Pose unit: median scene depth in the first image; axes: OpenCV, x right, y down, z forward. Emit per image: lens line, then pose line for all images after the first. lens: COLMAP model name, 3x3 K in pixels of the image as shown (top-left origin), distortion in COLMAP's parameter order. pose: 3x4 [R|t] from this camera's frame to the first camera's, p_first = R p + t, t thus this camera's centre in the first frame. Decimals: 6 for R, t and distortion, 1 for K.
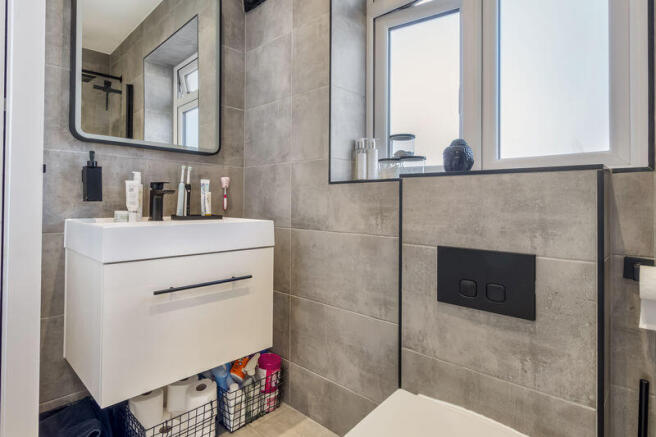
lens RADIAL K [[340.4, 0, 327.5], [0, 340.4, 209.8], [0, 0, 1]] dist [-0.000374, -0.000123]
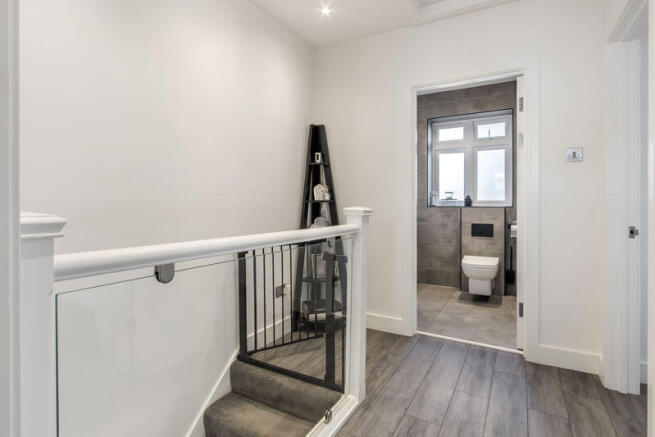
lens RADIAL K [[343.5, 0, 318.2], [0, 343.5, 221.9], [0, 0, 1]] dist [-0.000872, 0.000025]
pose [[0.973554, -0.008616, 0.228293, -2.640945], [0.004299, 0.999803, 0.019401, -0.006284], [-0.228415, -0.017906, 0.973399, -2.883345]]
